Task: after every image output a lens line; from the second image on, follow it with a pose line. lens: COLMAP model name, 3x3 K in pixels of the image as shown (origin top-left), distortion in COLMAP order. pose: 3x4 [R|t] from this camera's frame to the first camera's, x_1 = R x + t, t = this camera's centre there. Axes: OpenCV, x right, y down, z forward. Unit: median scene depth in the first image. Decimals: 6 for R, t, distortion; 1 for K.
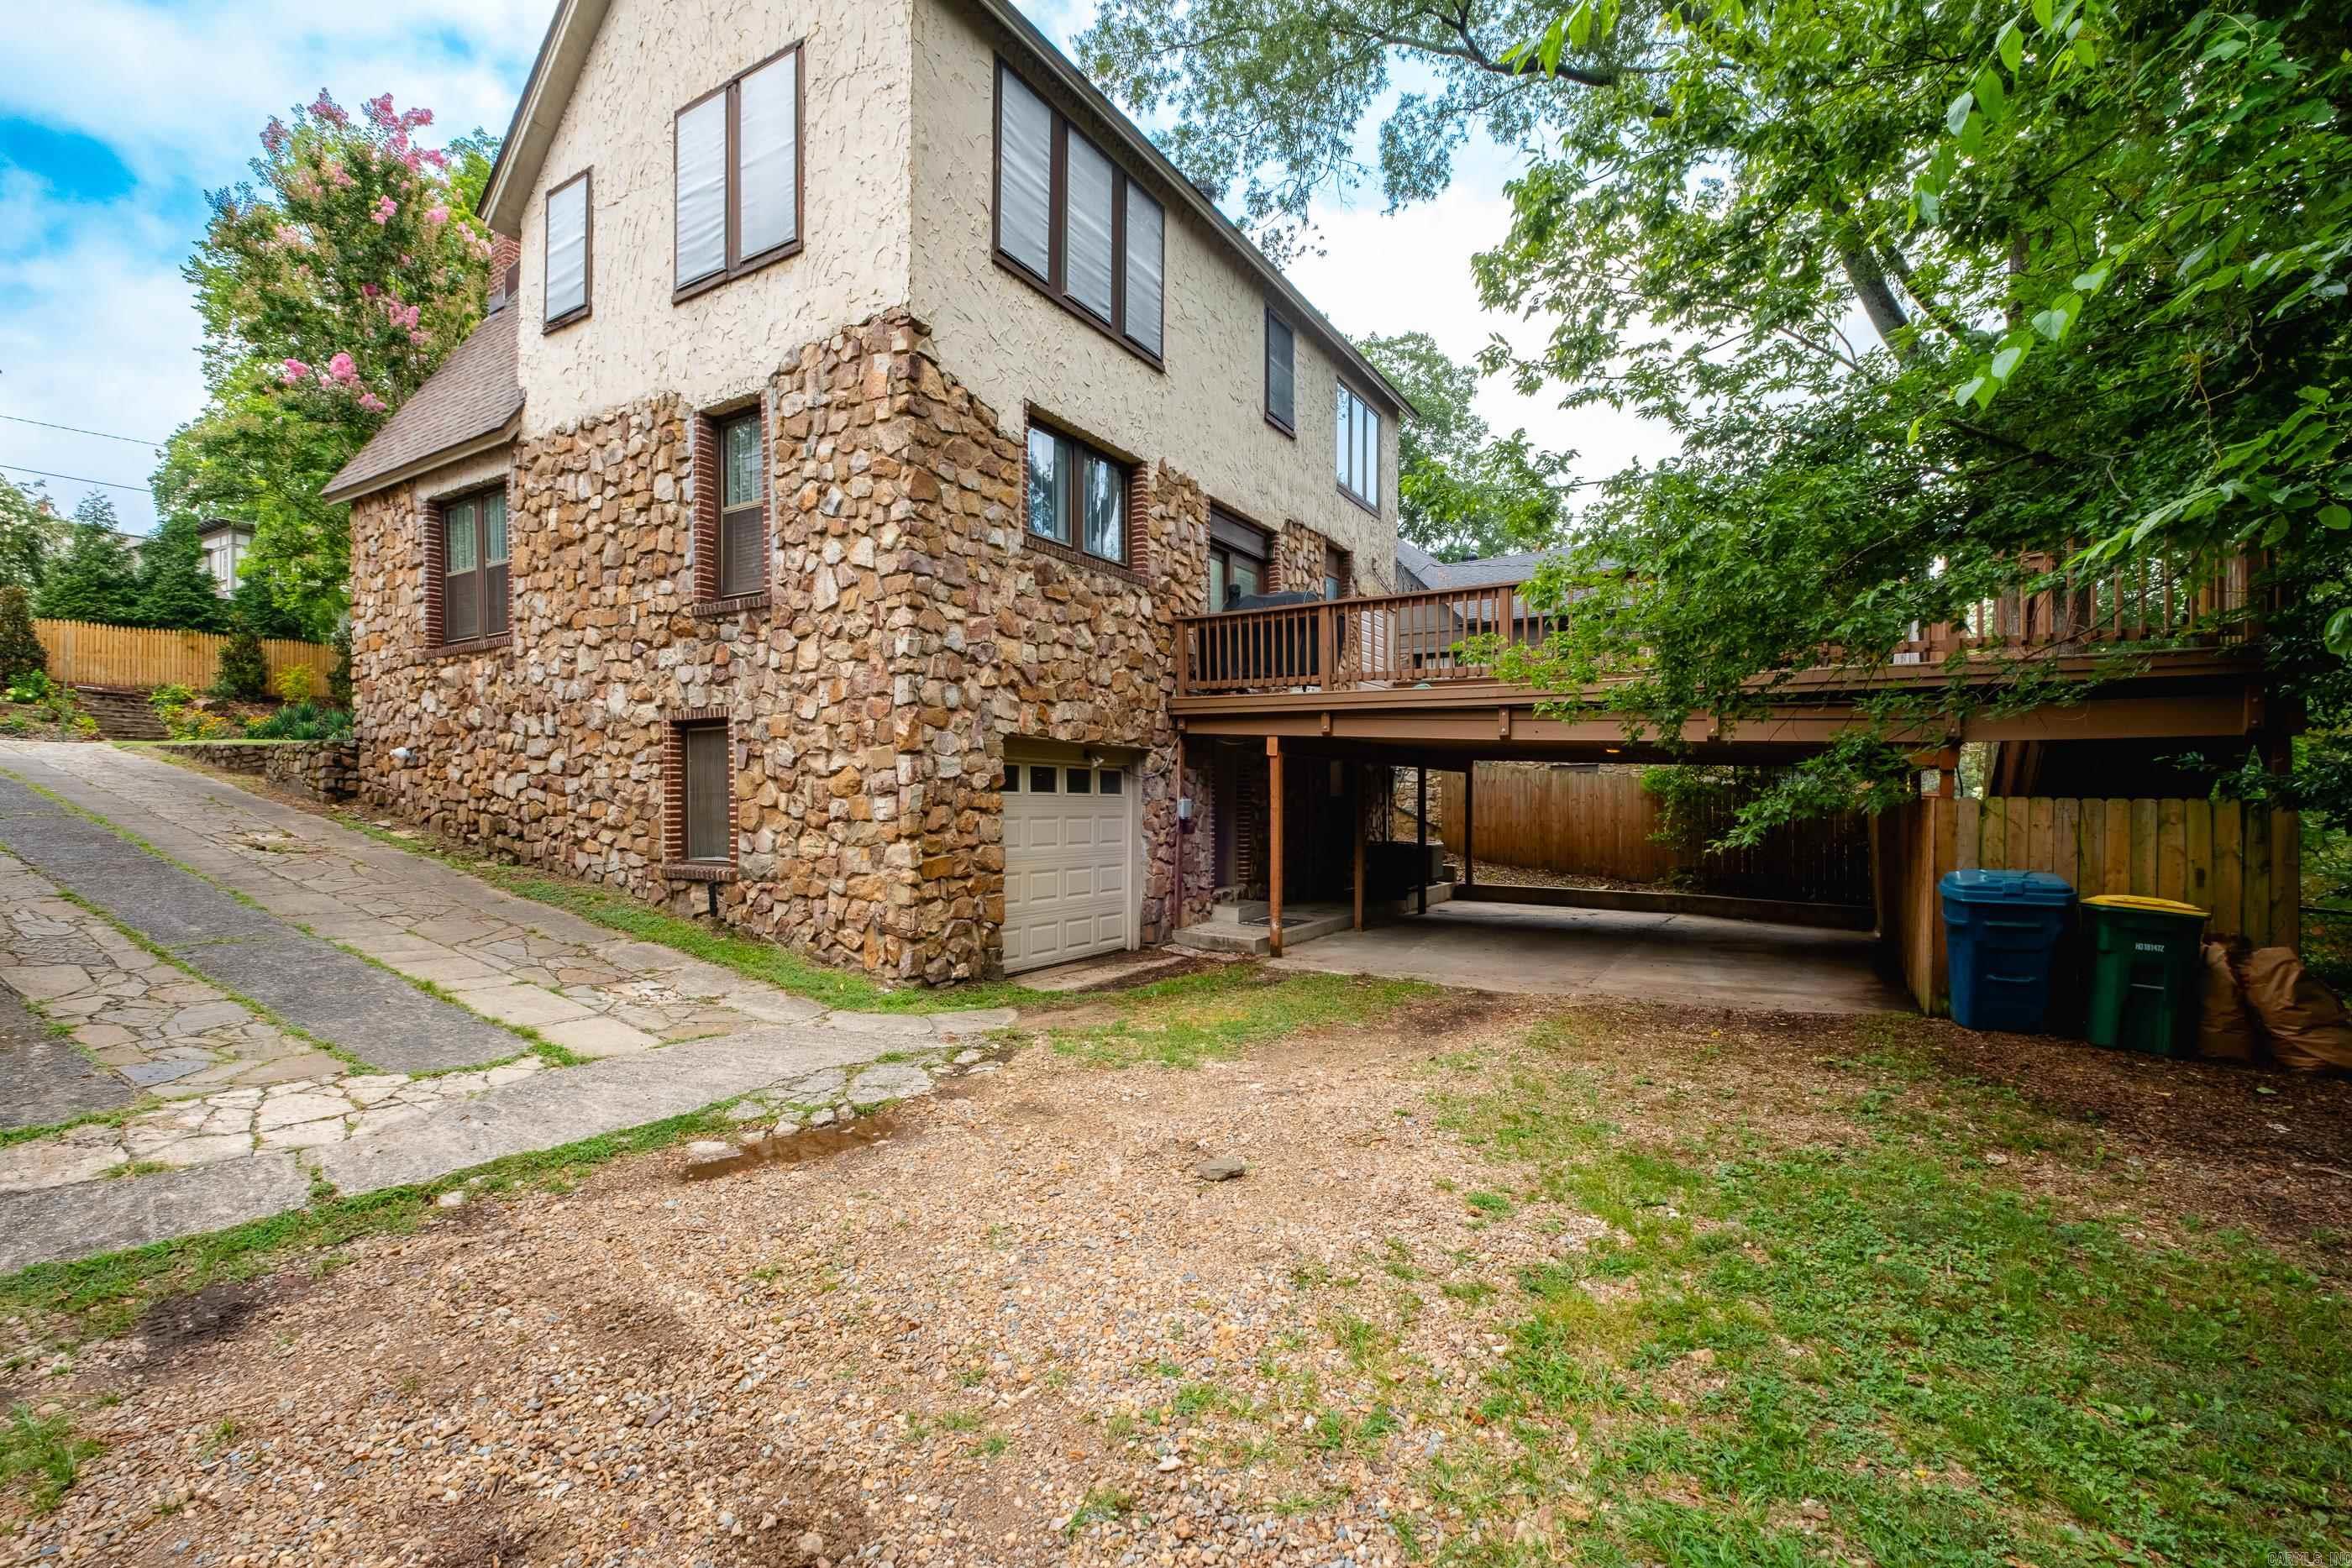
lens RADIAL K [[1056.6, 0, 1170.1], [0, 1056.6, 783.0], [0, 0, 1]] dist [0.000891, -0.002221]
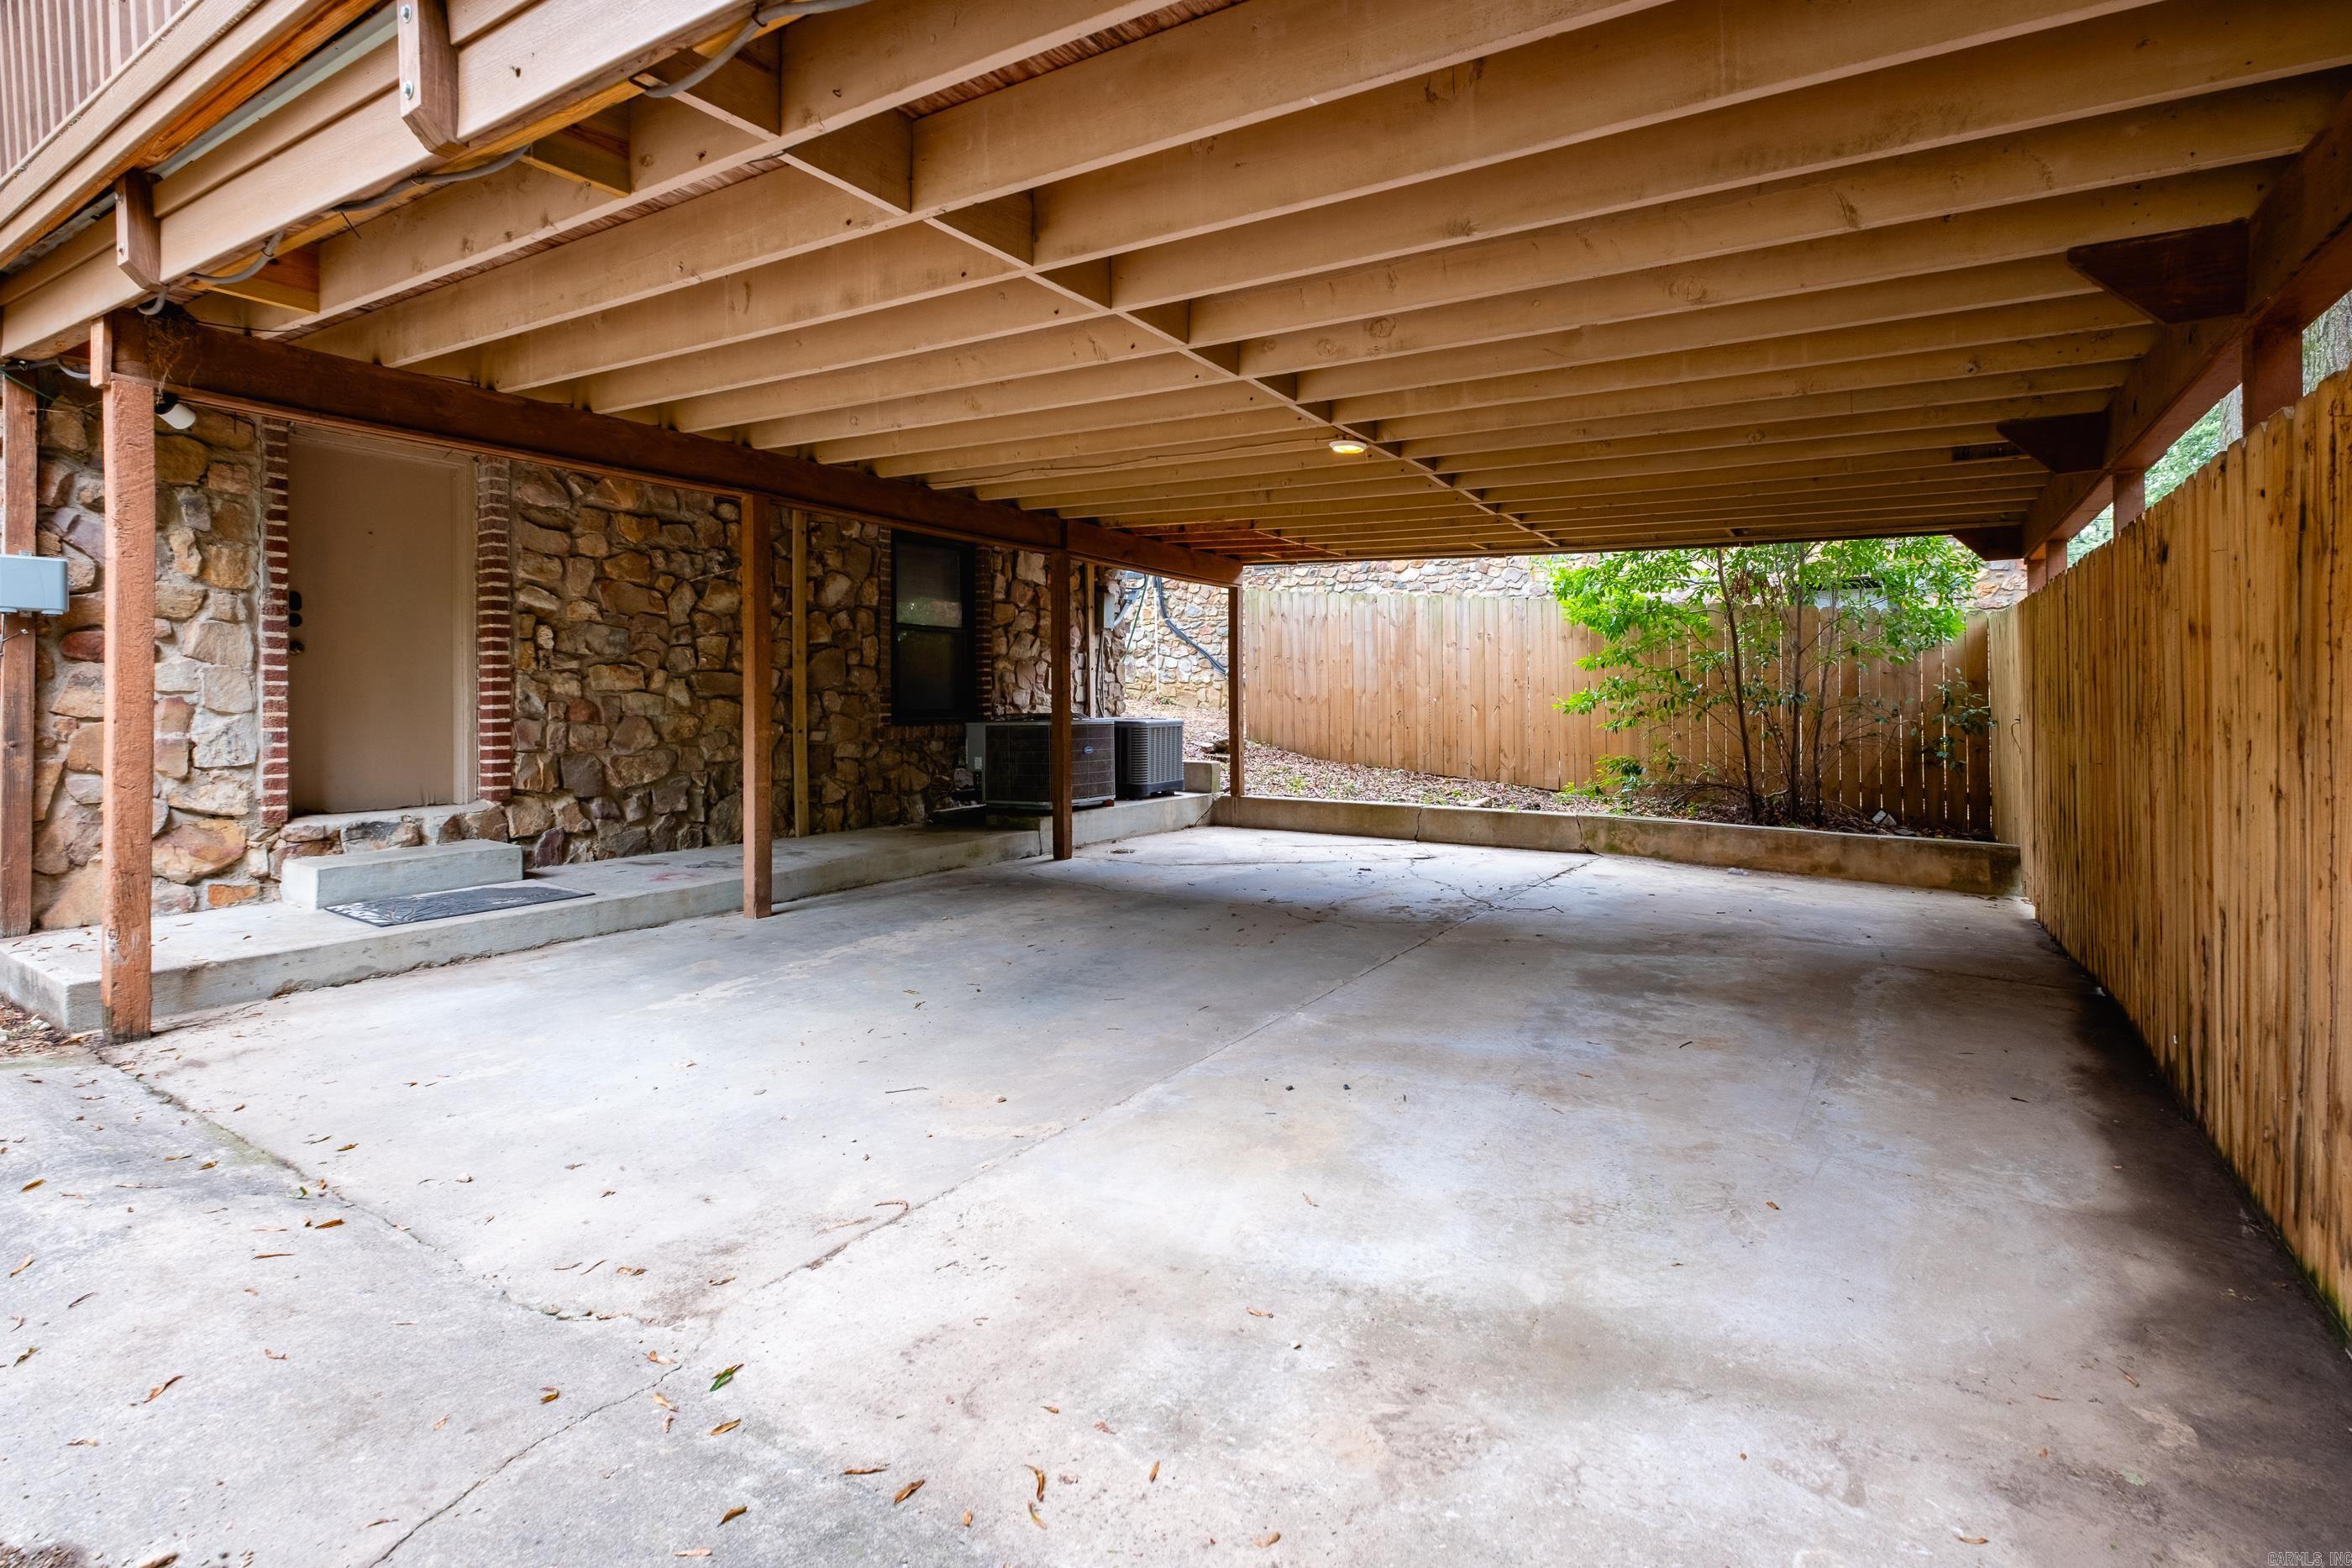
lens RADIAL K [[1056.6, 0, 1225.7], [0, 1056.6, 688.6], [0, 0, 1]] dist [0.000891, -0.002221]
pose [[0.999959, -0.007922, -0.004315, 0.461755], [0.007893, 0.999947, -0.006669, 0.073526], [0.004368, 0.006635, 0.999968, 0.762849]]
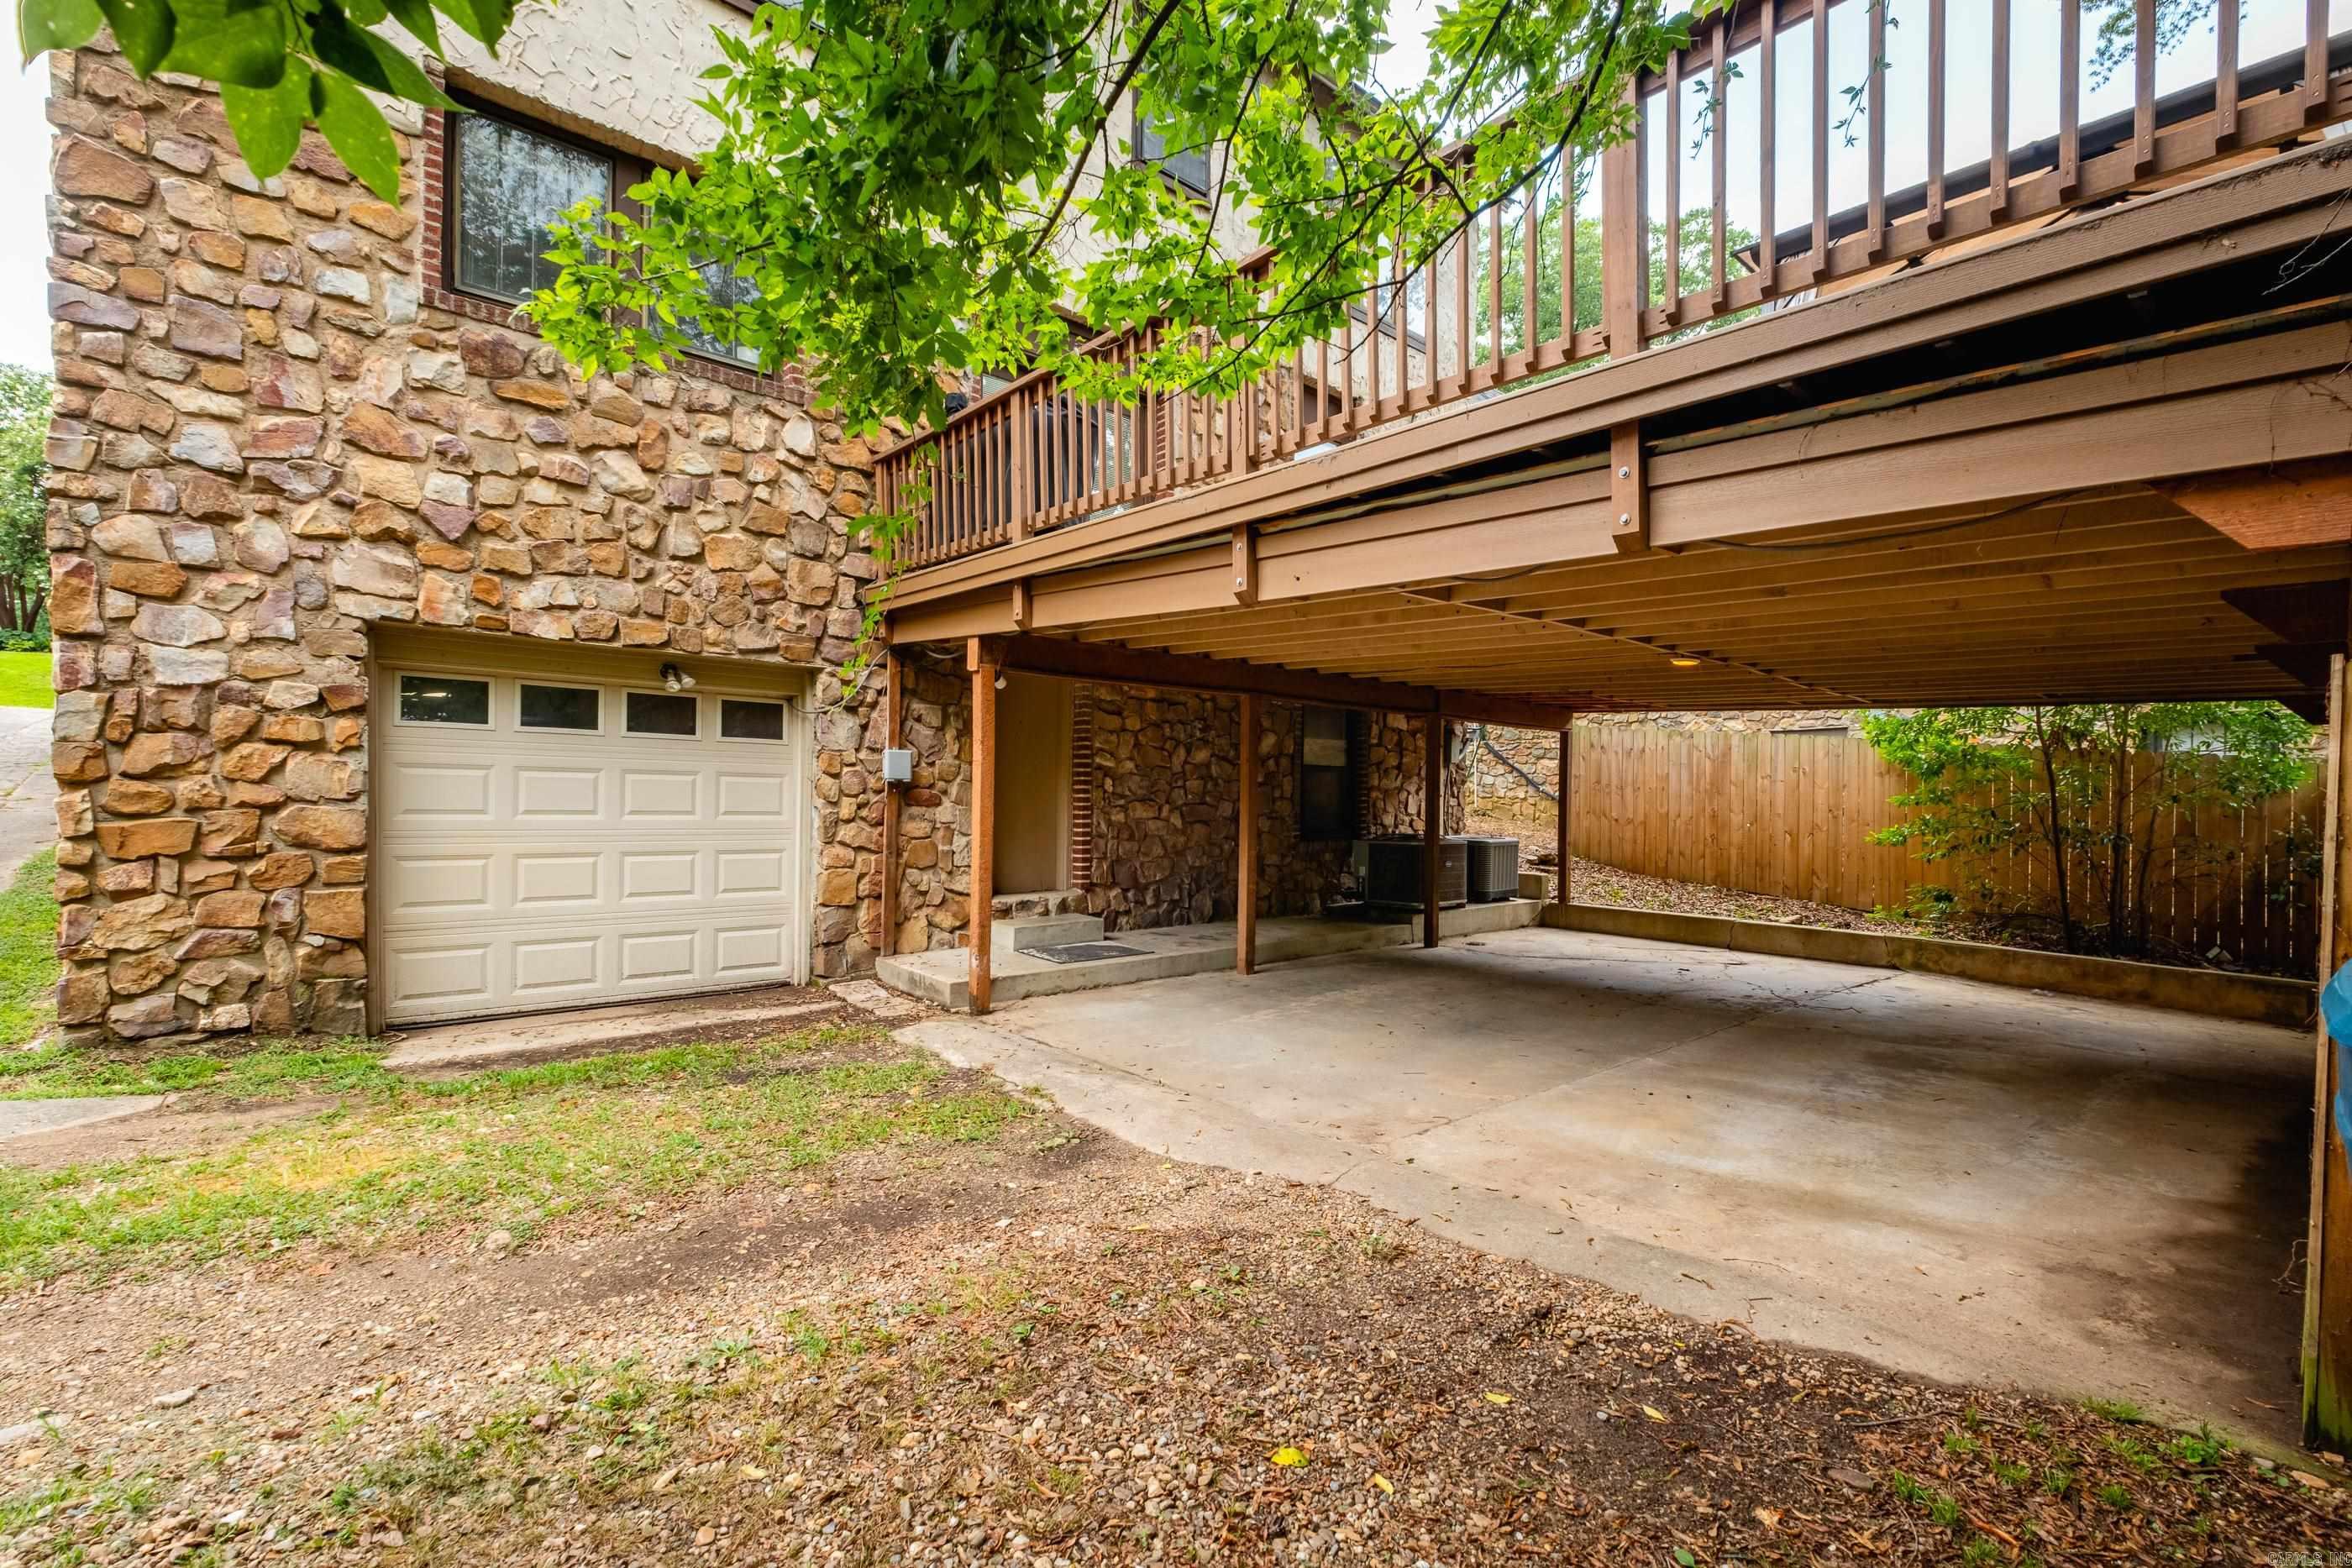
lens RADIAL K [[1056.6, 0, 1172.4], [0, 1056.6, 794.5], [0, 0, 1]] dist [0.000891, -0.002221]
pose [[0.953924, 0.008426, -0.299929, 0.409547], [-0.005586, 0.999931, 0.010325, 0.039258], [0.299995, -0.008174, 0.953906, 0.515831]]
